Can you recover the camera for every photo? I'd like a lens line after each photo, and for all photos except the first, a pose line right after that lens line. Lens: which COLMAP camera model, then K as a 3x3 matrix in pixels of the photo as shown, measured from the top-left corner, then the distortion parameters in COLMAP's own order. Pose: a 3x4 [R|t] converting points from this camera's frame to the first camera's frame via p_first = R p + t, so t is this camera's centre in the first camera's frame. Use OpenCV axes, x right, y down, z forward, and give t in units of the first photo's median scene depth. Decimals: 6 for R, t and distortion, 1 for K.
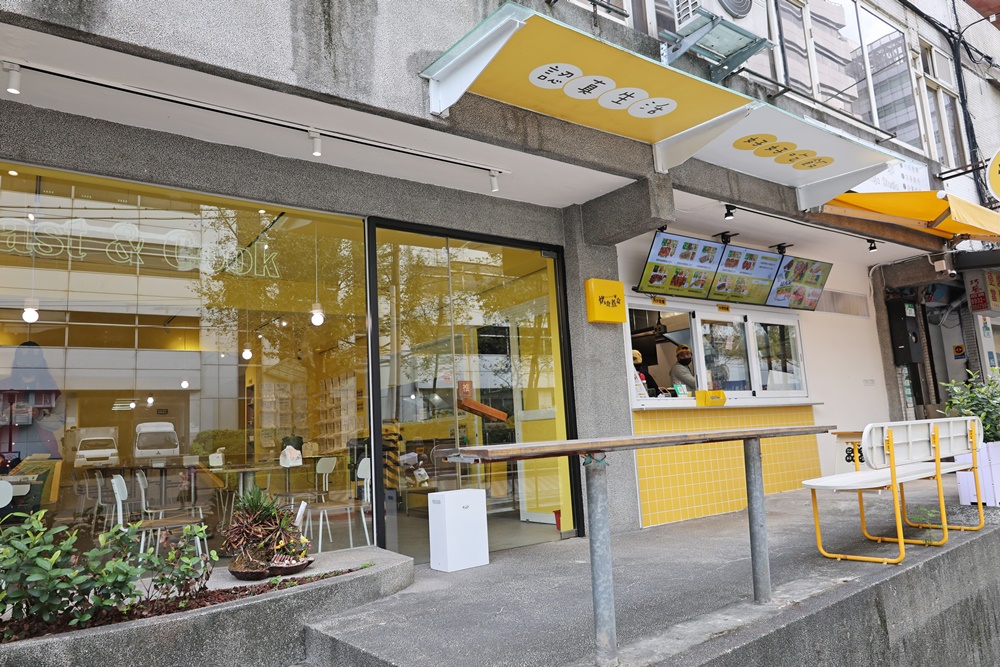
lens RADIAL K [[669.6, 0, 500.0], [0, 669.6, 333.5], [0, 0, 1]] dist [0.060609, -0.083548]
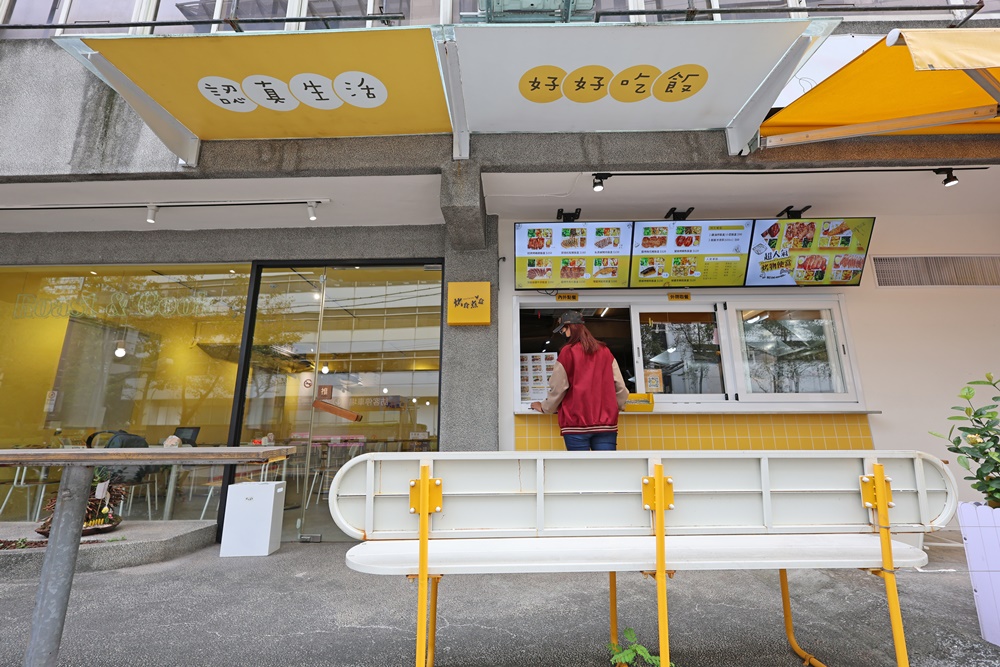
lens RADIAL K [[434.8, 0, 500.0], [0, 434.8, 333.5], [0, 0, 1]] dist [0.001363, 0.000202]
pose [[0.803587, -0.085821, -0.588967, 0.572592], [0.053569, 0.995962, -0.072036, 0.044242], [0.592772, 0.026337, 0.804940, 0.516125]]
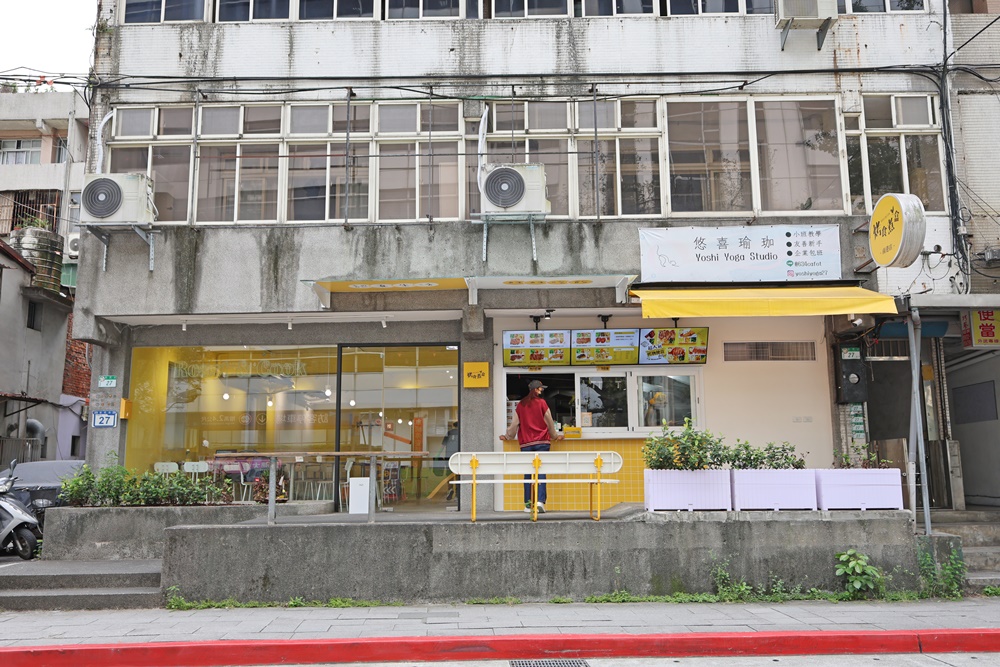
lens RADIAL K [[812.4, 0, 500.0], [0, 812.4, 333.5], [0, 0, 1]] dist [0.004091, -0.011520]
pose [[0.806563, -0.047214, -0.589259, 1.417172], [0.056514, 0.998398, -0.002641, -0.143846], [0.588440, -0.031171, 0.807940, -0.605506]]
